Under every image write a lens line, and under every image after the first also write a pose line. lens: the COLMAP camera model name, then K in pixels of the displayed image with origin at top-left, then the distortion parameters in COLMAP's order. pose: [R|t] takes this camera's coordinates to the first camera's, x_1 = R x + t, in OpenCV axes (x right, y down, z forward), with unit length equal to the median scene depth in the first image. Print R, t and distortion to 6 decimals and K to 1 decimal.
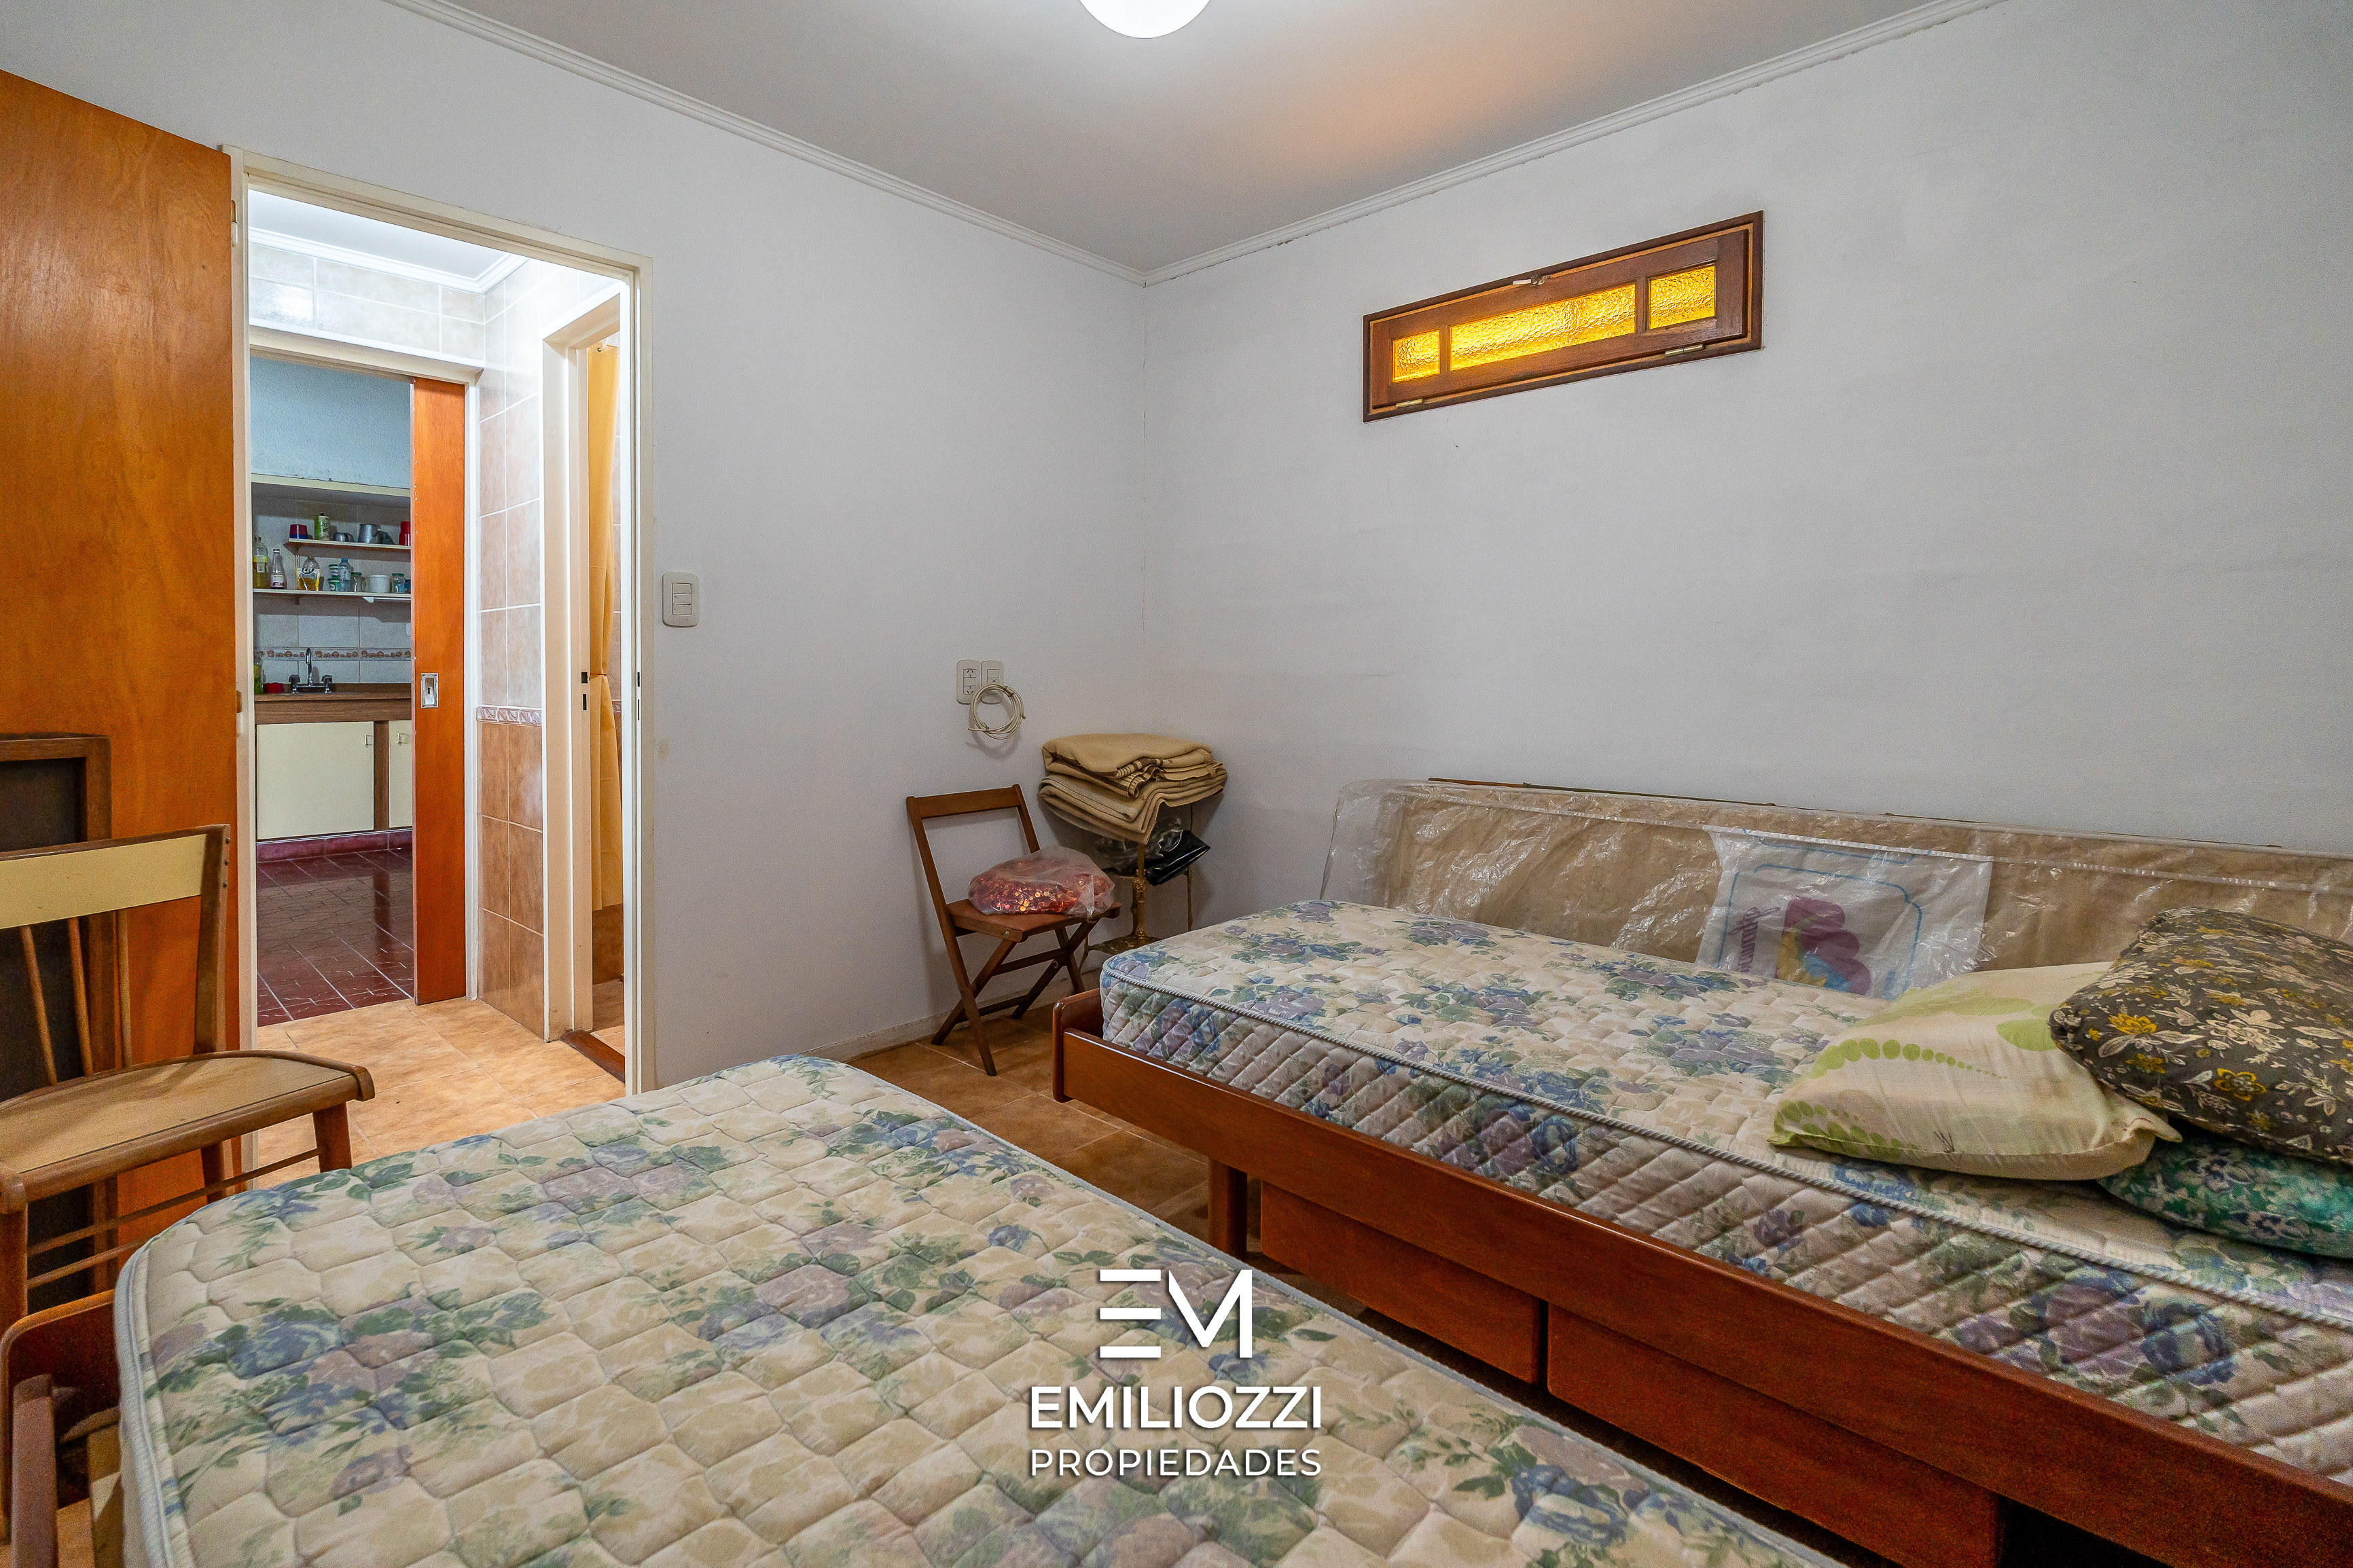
lens RADIAL K [[1043.8, 0, 1167.9], [0, 1043.8, 681.6], [0, 0, 1]] dist [-0.006319, 0.000362]
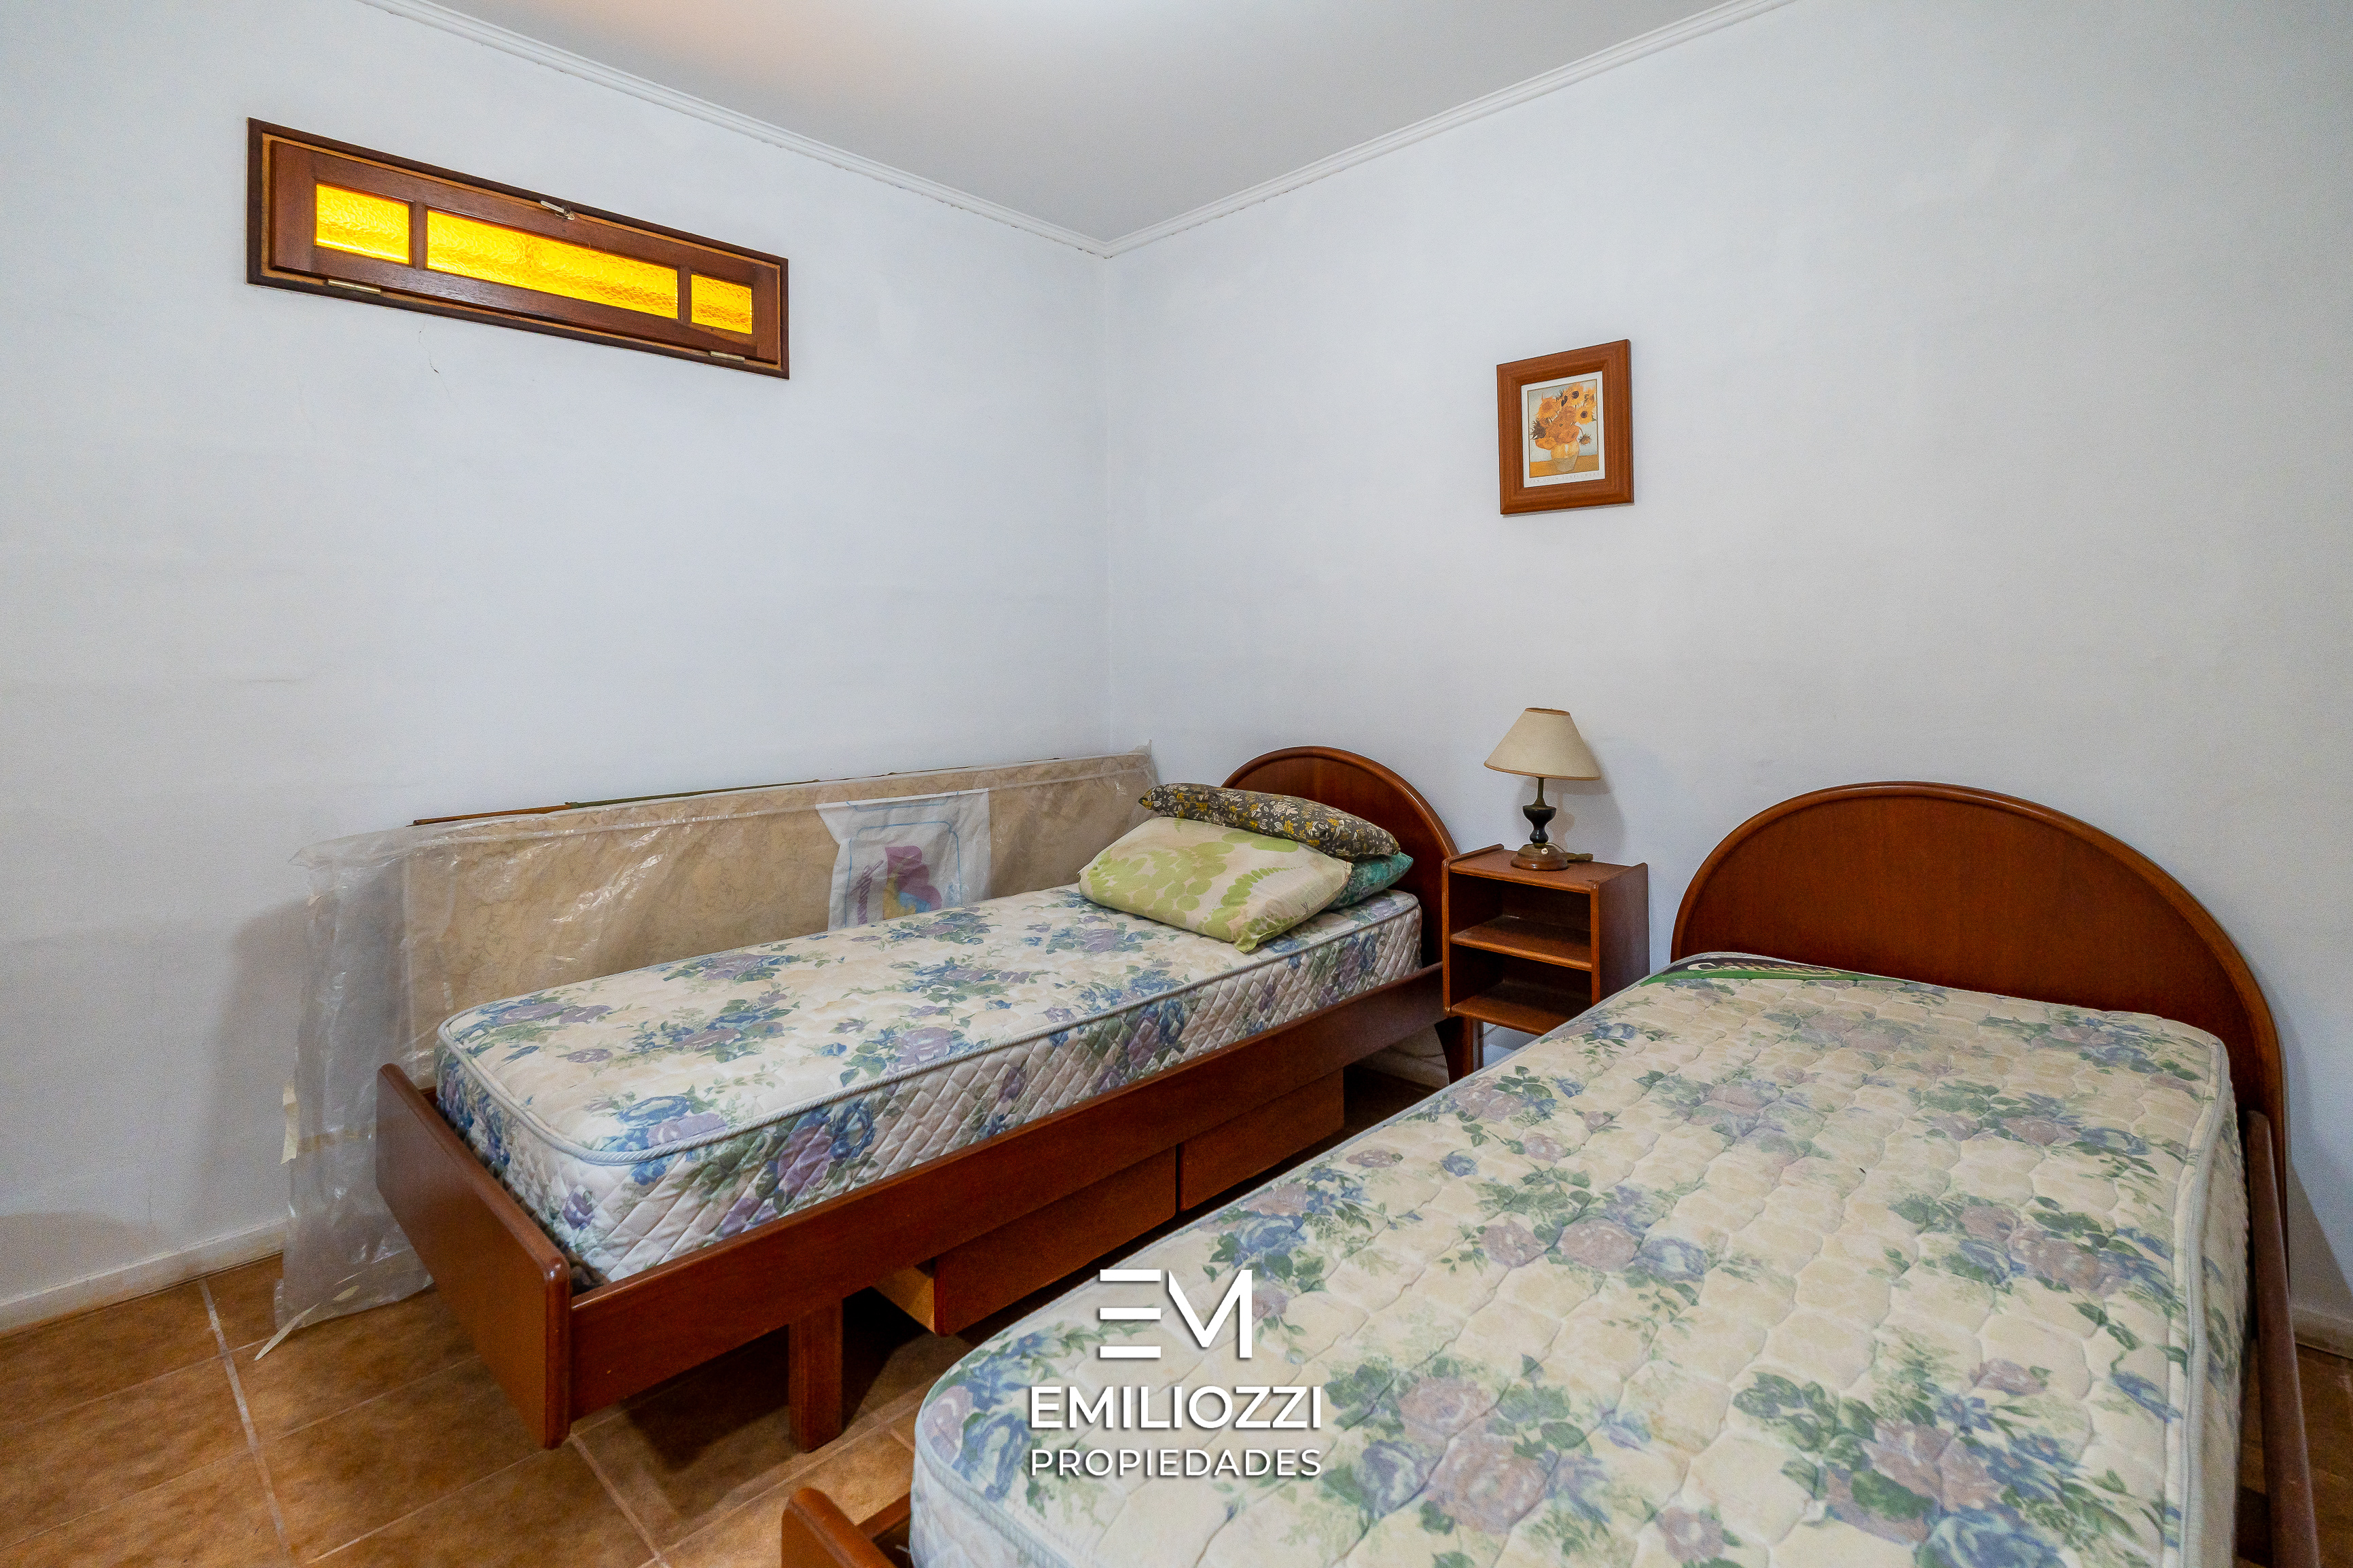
lens RADIAL K [[1043.8, 0, 1221.5], [0, 1043.8, 631.3], [0, 0, 1]] dist [-0.006319, 0.000362]
pose [[0.025292, 0.020184, 0.999476, -0.879895], [0.025239, 0.999465, -0.020823, -0.017734], [-0.999361, 0.025753, 0.024769, 0.823907]]
